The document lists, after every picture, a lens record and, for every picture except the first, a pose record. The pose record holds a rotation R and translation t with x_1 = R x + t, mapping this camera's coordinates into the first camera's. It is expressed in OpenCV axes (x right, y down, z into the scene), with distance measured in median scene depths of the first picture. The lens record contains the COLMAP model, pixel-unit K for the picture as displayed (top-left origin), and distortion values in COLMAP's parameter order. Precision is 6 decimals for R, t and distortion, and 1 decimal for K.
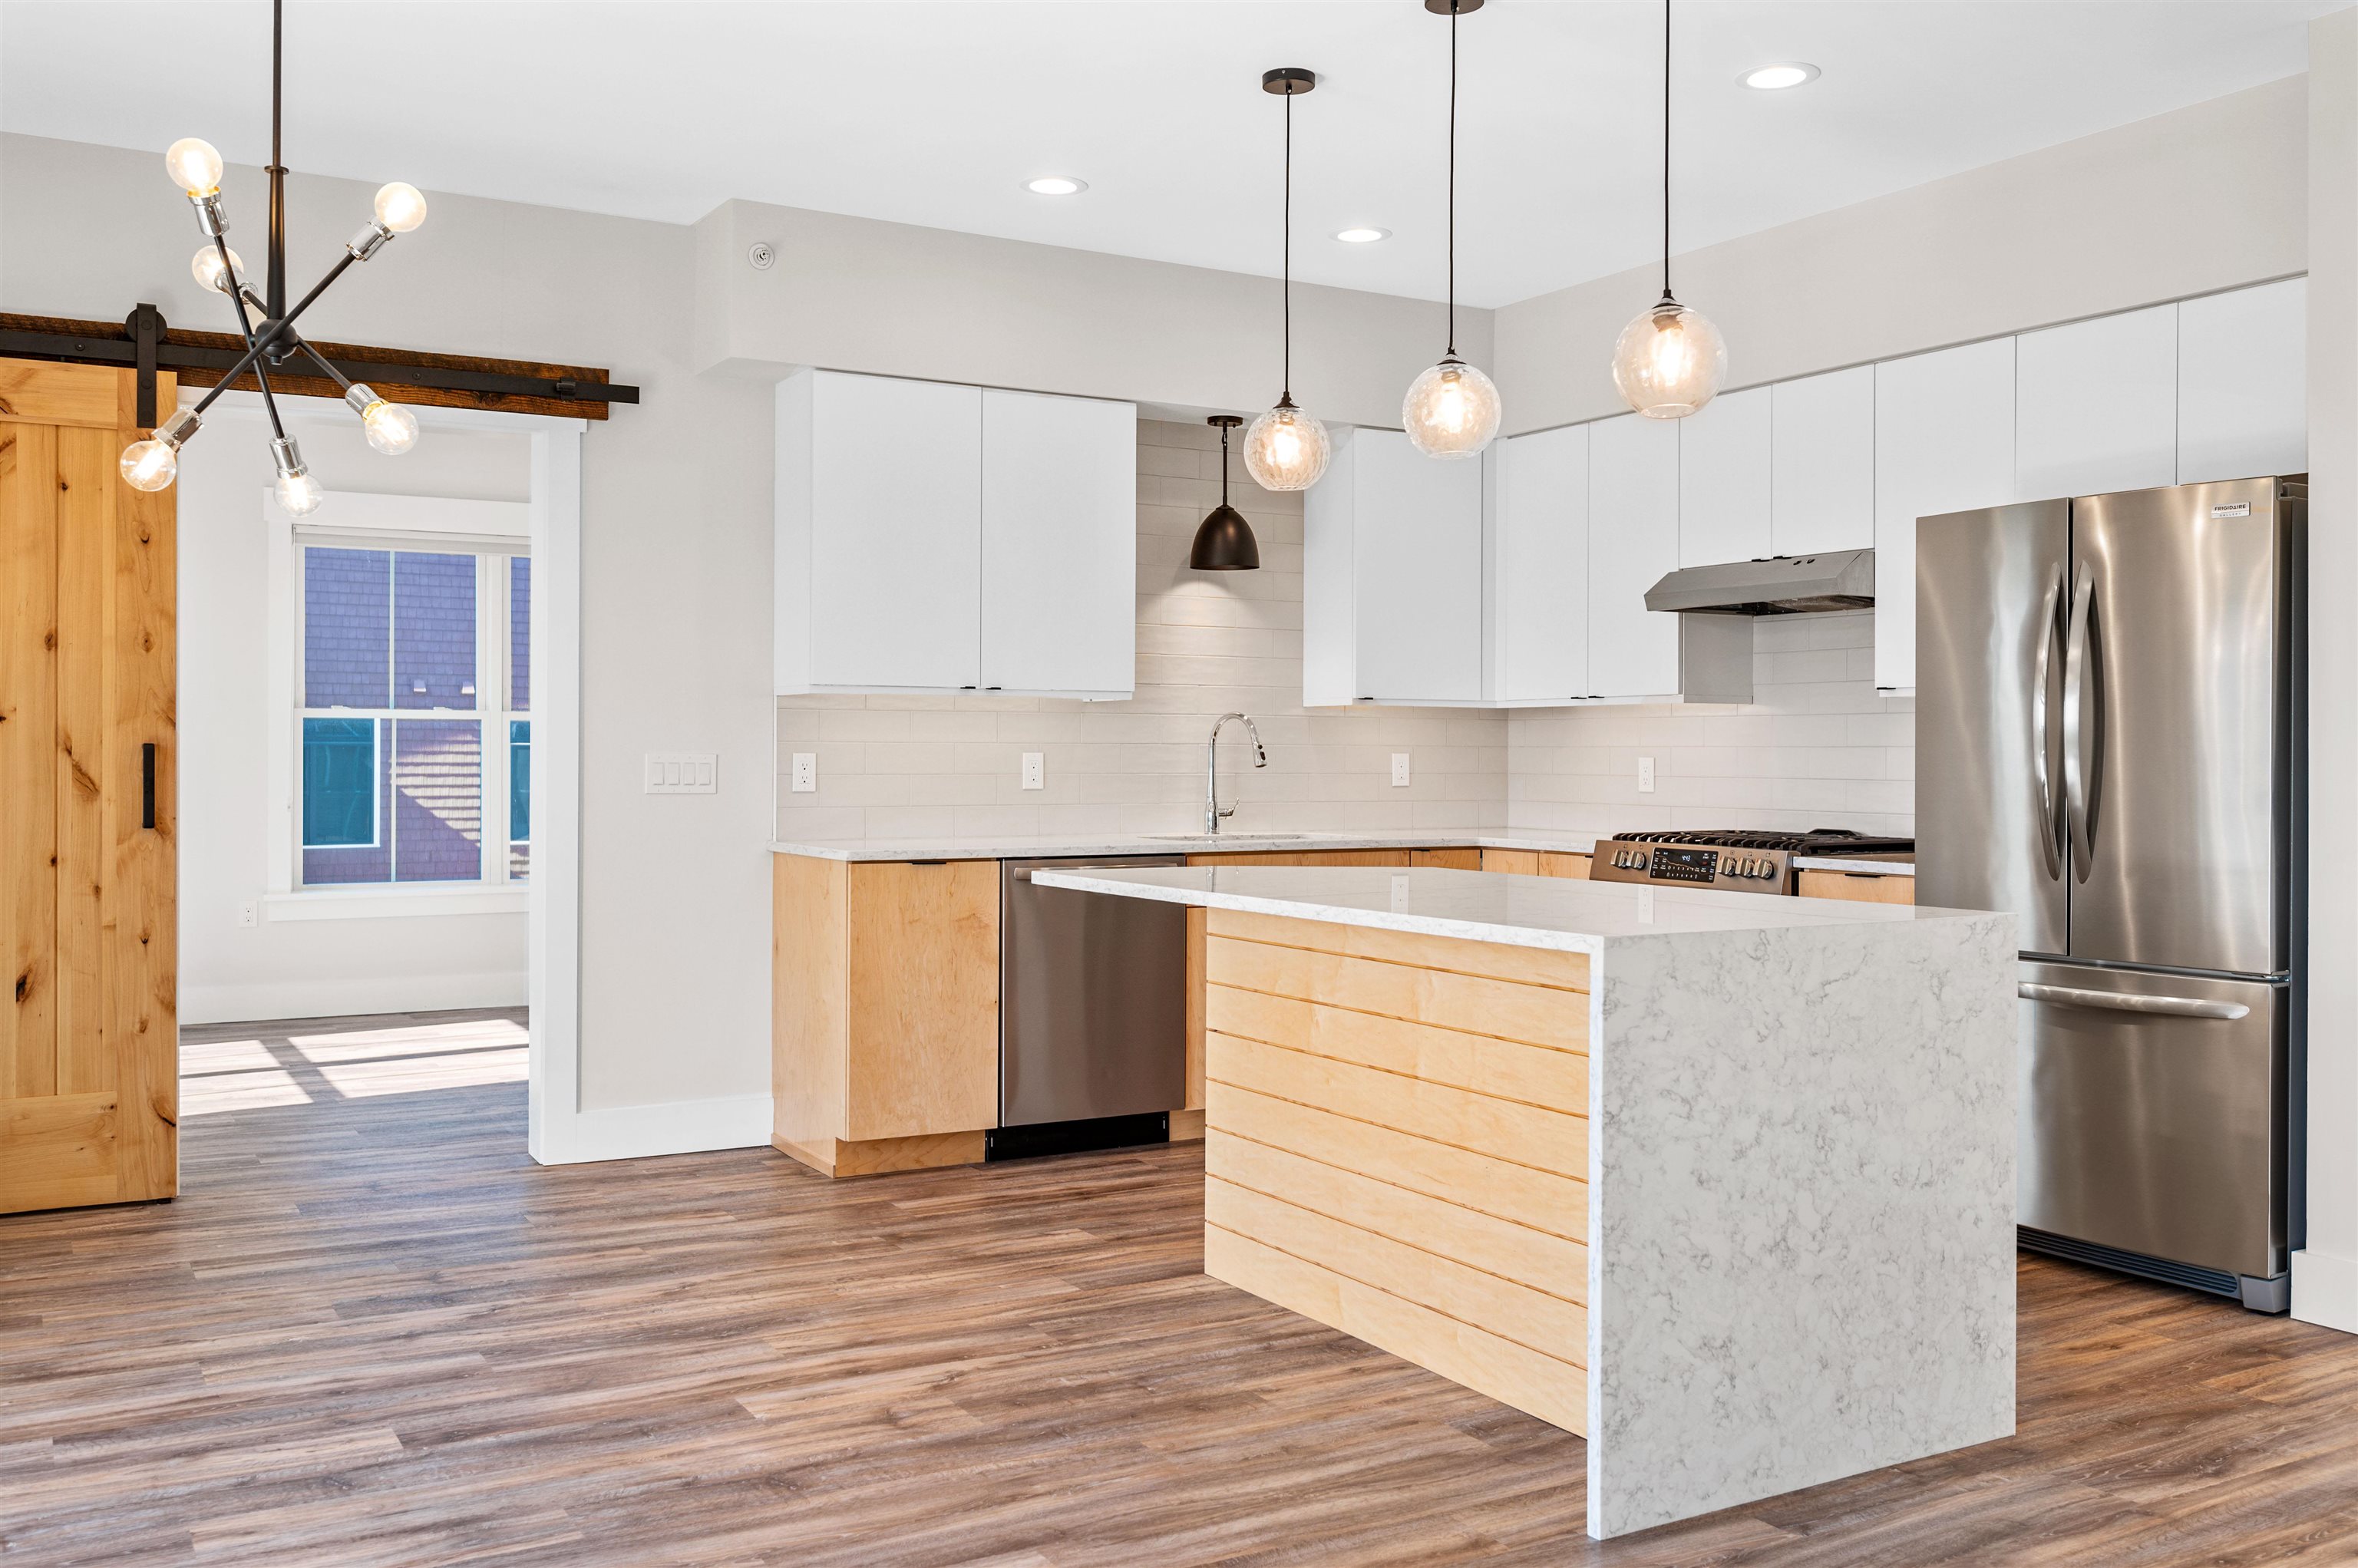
lens RADIAL K [[2050.6, 0, 1163.0], [0, 2050.6, 753.4], [0, 0, 1]] dist [0.000867, 0.002707]
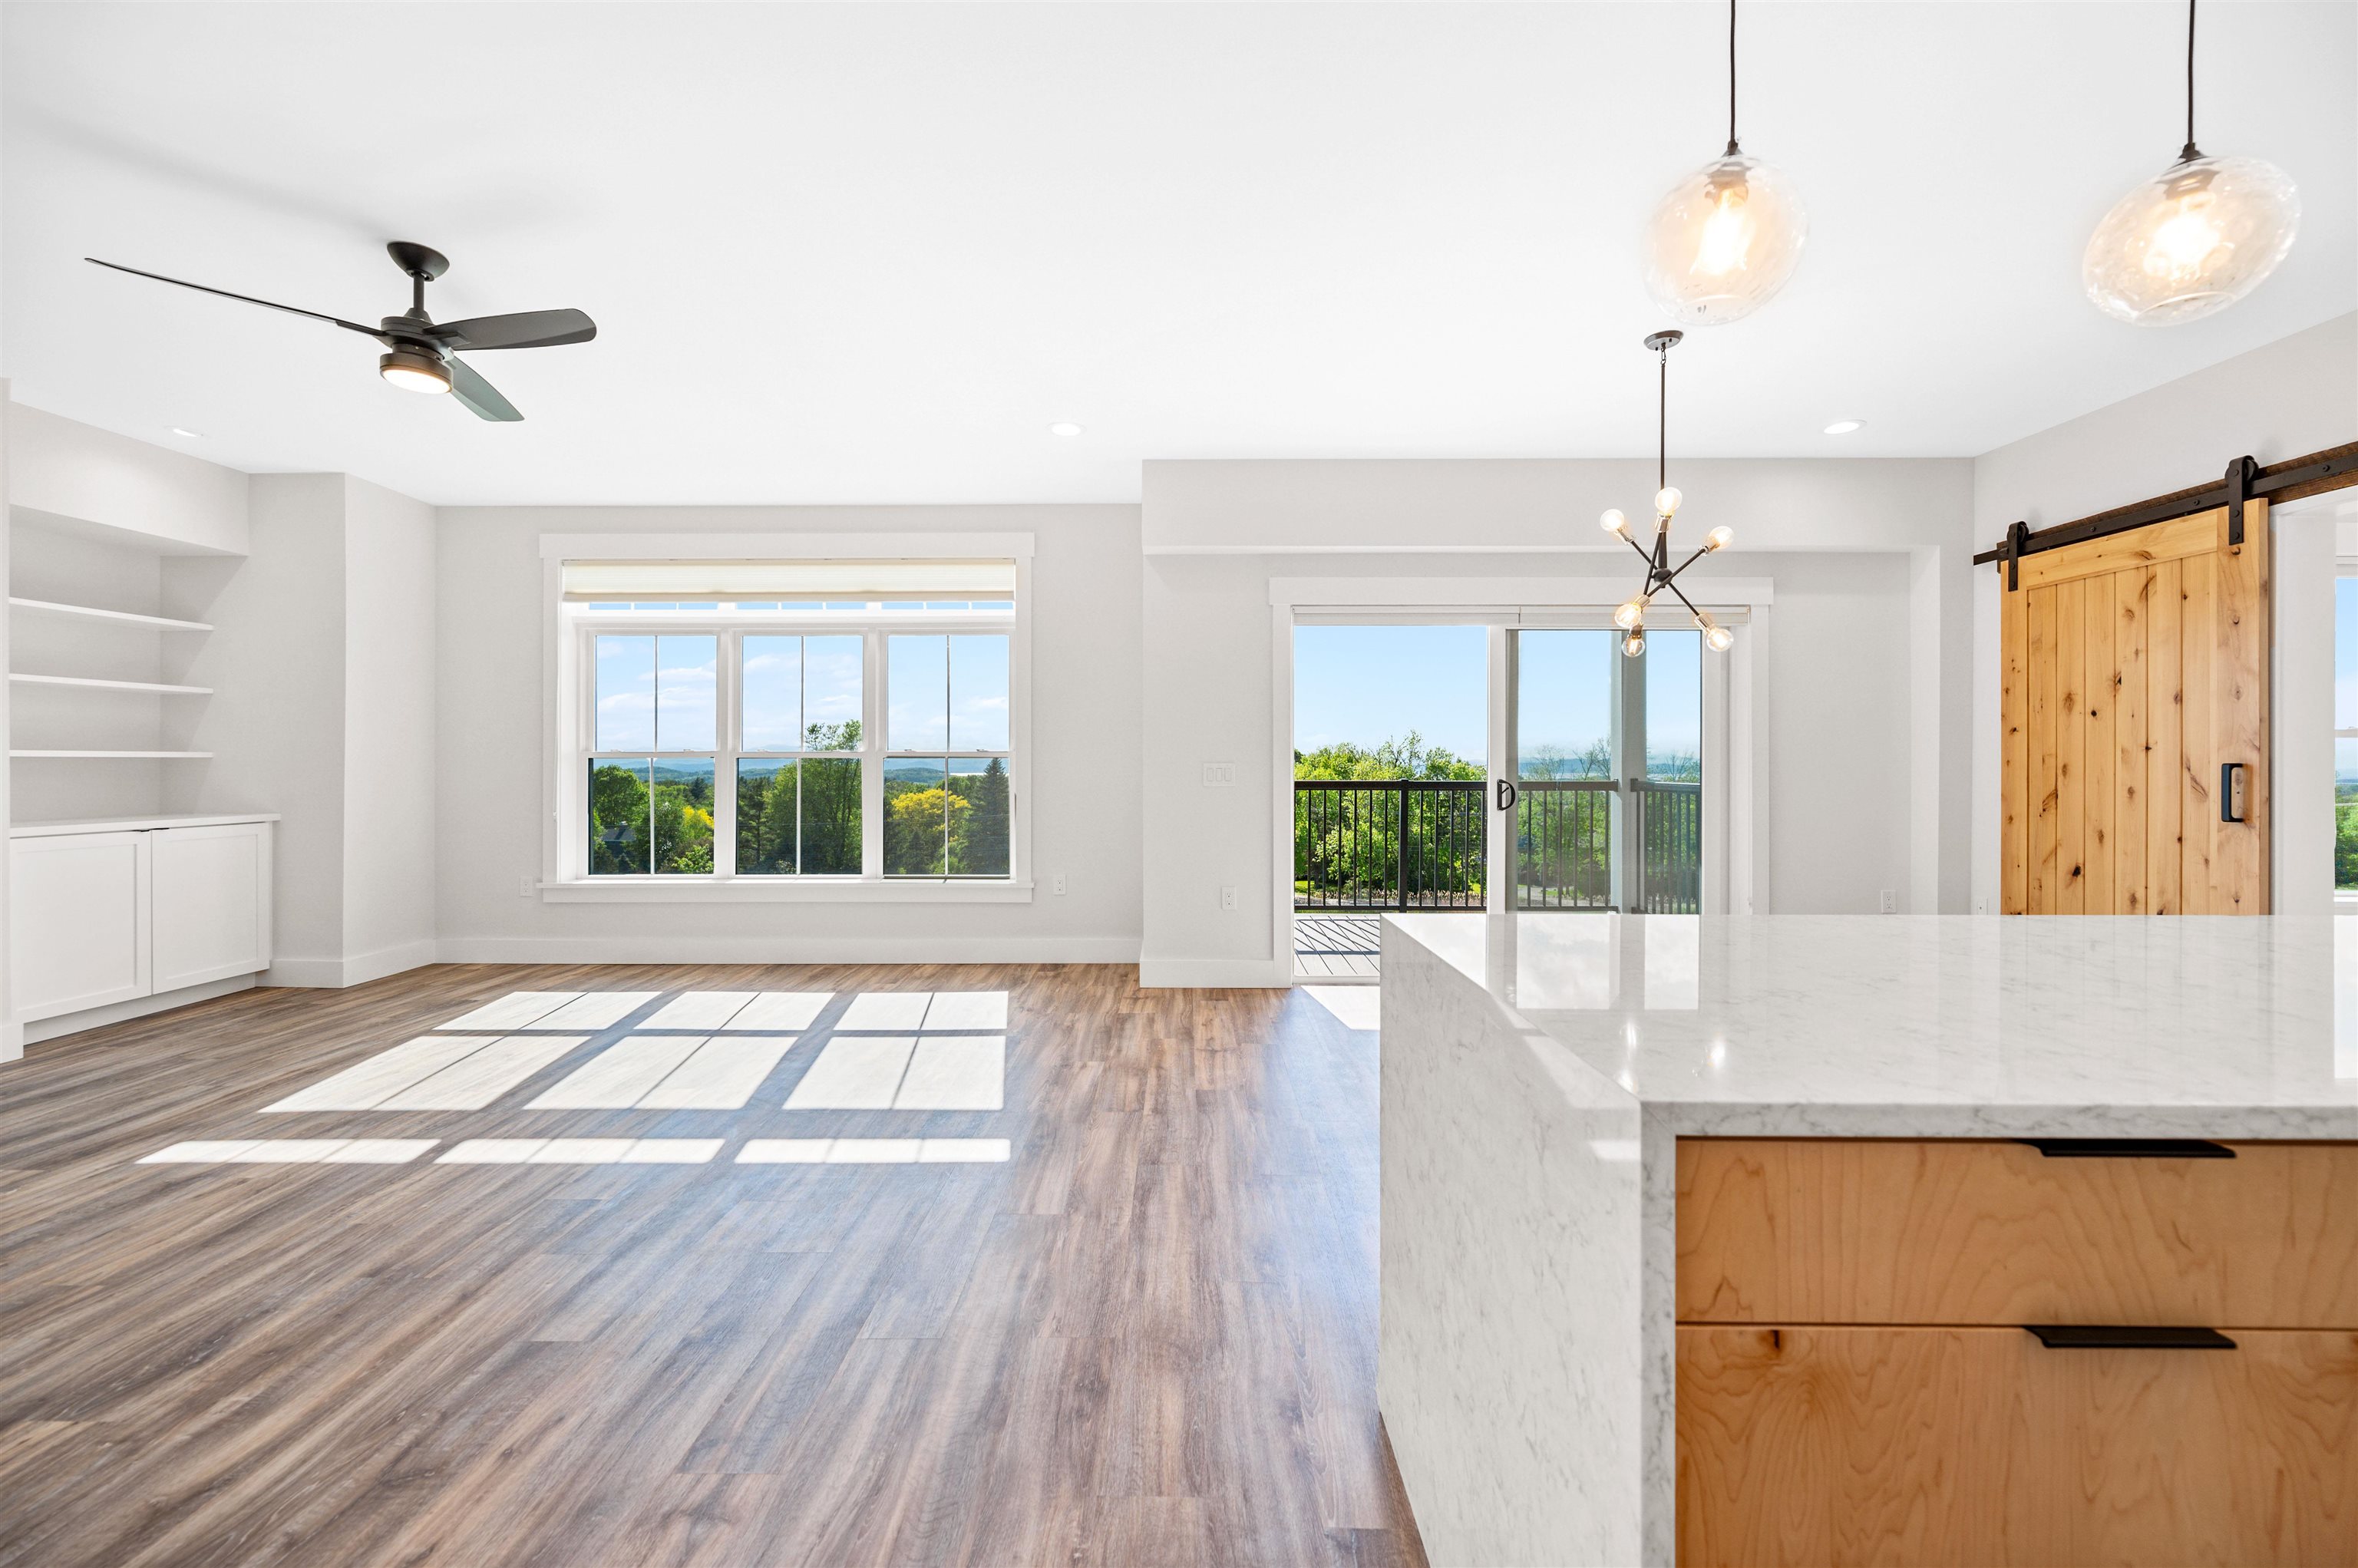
lens RADIAL K [[938.7, 0, 1181.6], [0, 938.7, 770.7], [0, 0, 1]] dist [-0.001476, 0.000456]
pose [[-0.505374, 0.000502, -0.862900, 0.487391], [-0.003133, 0.999992, 0.002417, 0.001040], [0.862894, 0.003925, -0.505369, 0.760831]]
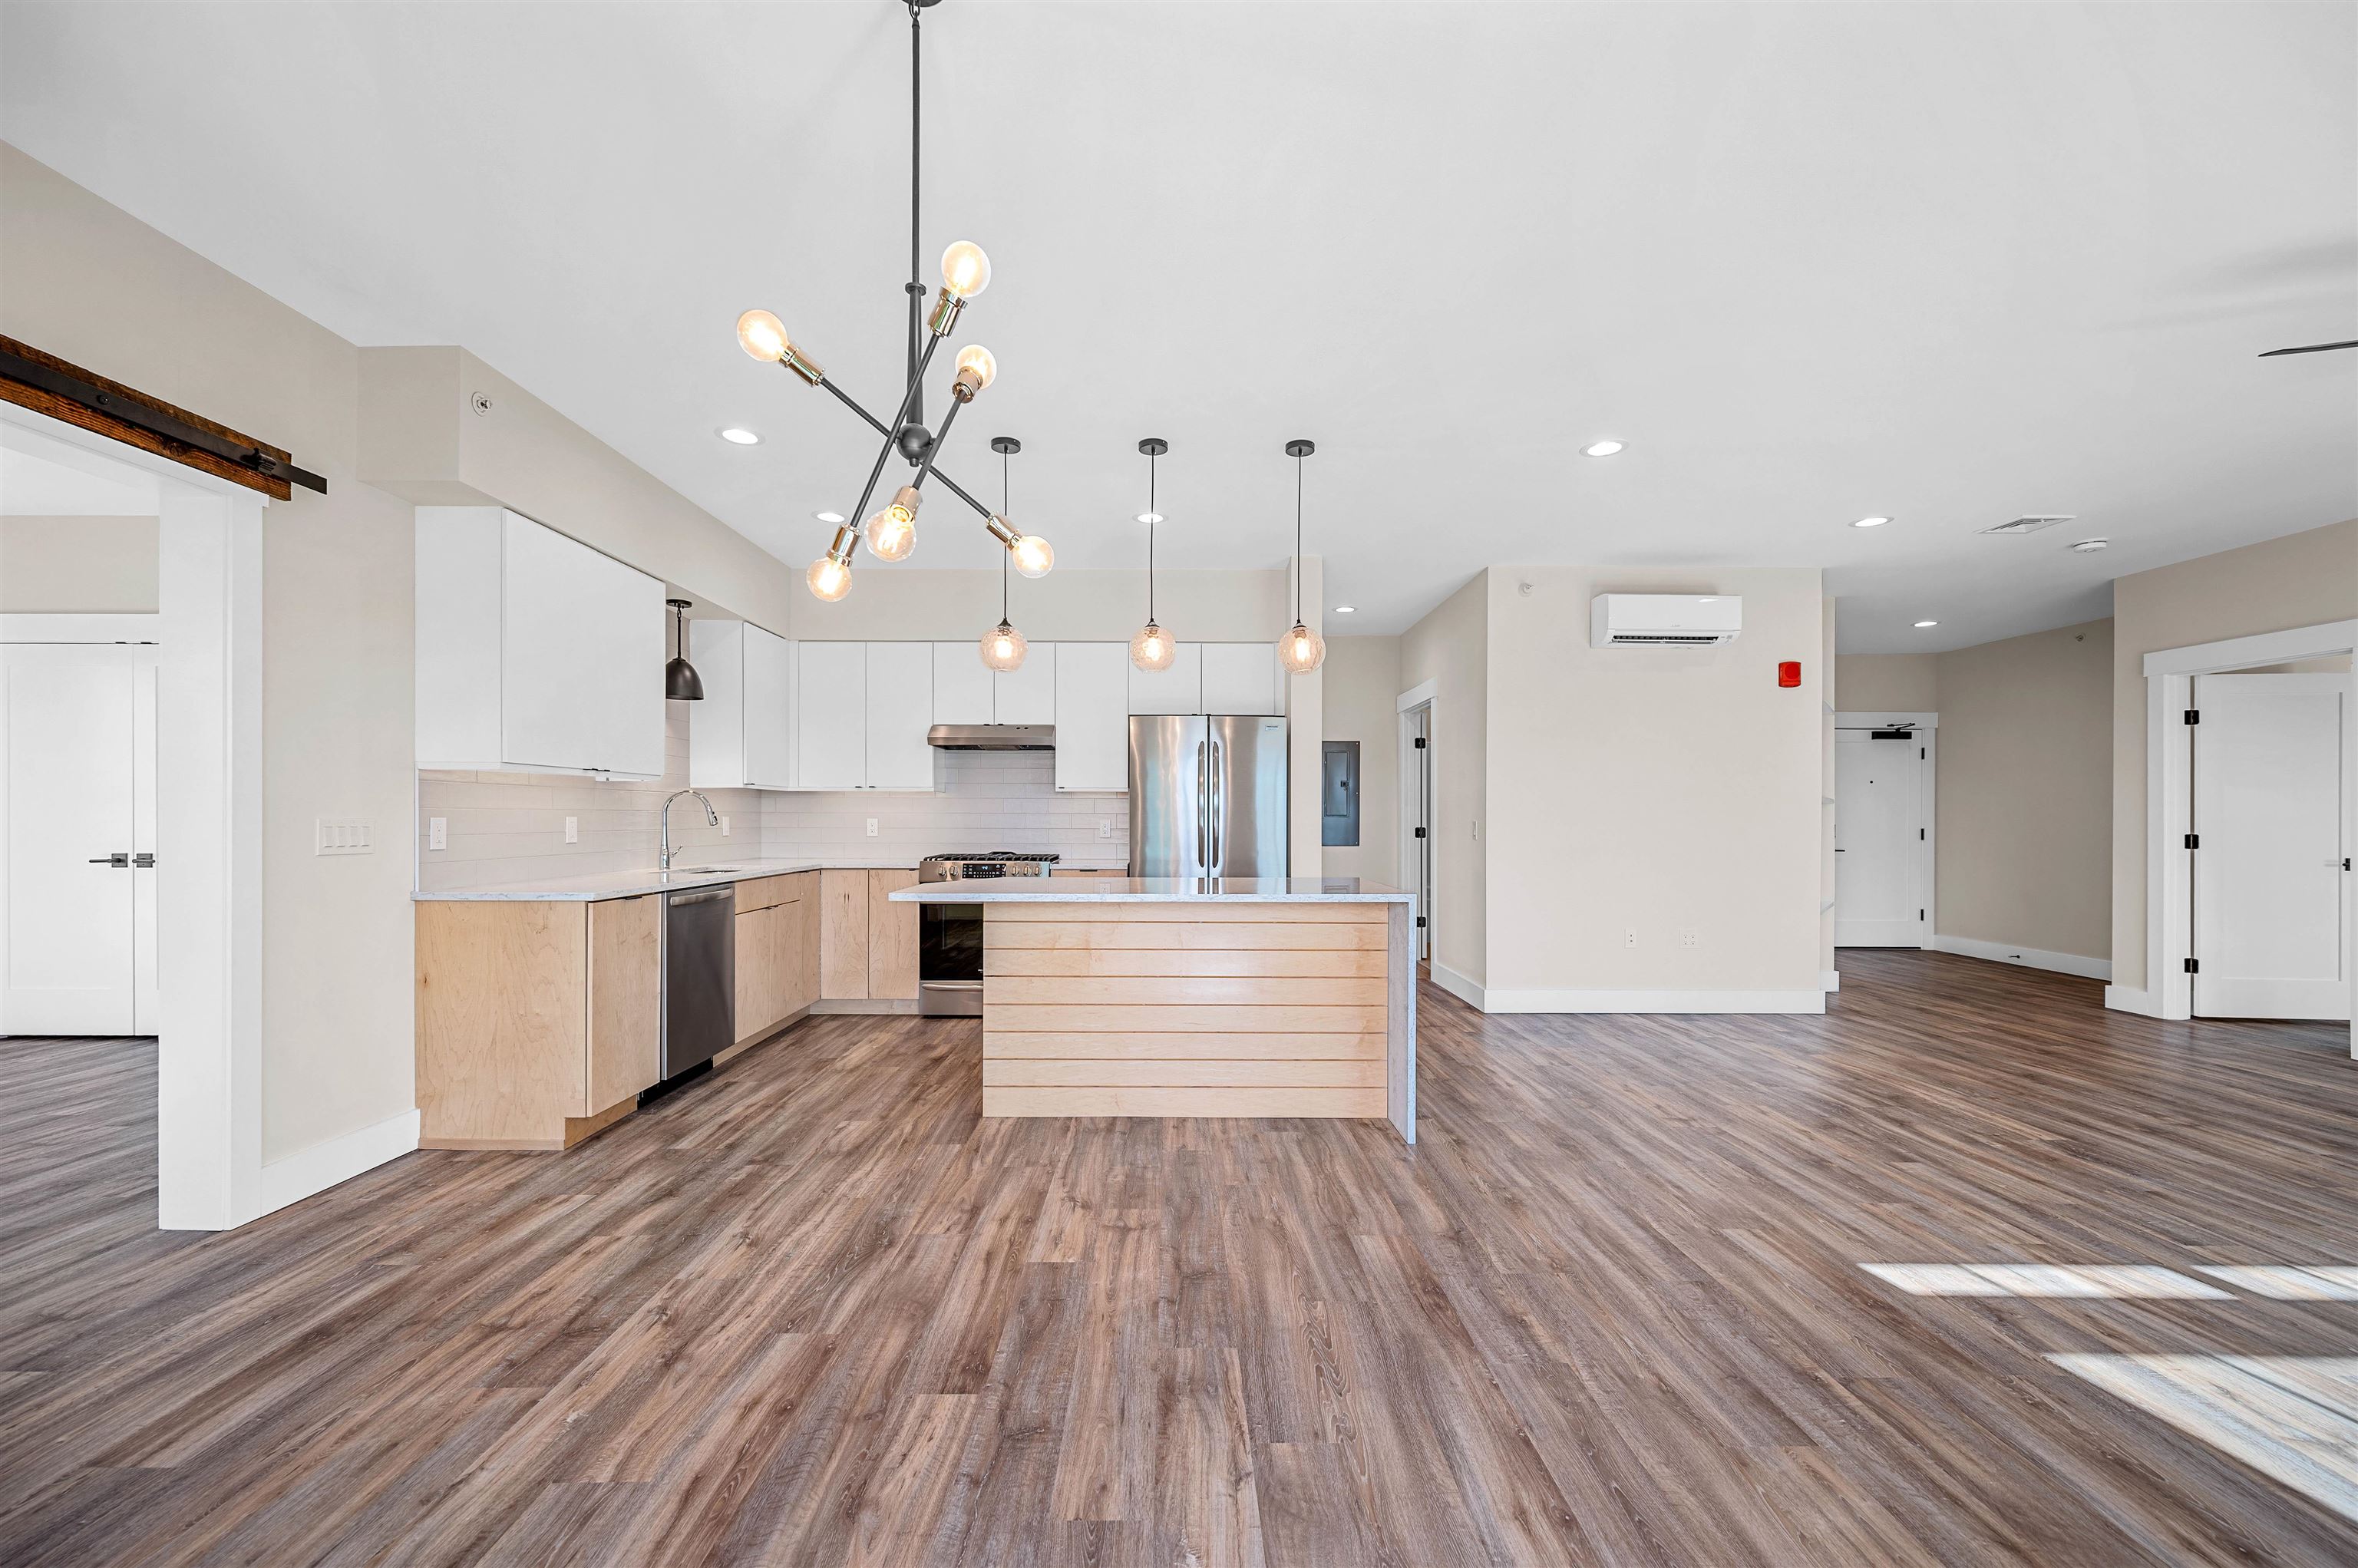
lens RADIAL K [[938.7, 0, 1176.6], [0, 938.7, 821.9], [0, 0, 1]] dist [-0.001476, 0.000456]
pose [[0.492442, -0.007039, 0.870317, -0.573454], [-0.001503, 0.999959, 0.008938, -0.004014], [-0.870344, -0.005710, 0.492411, 0.452173]]
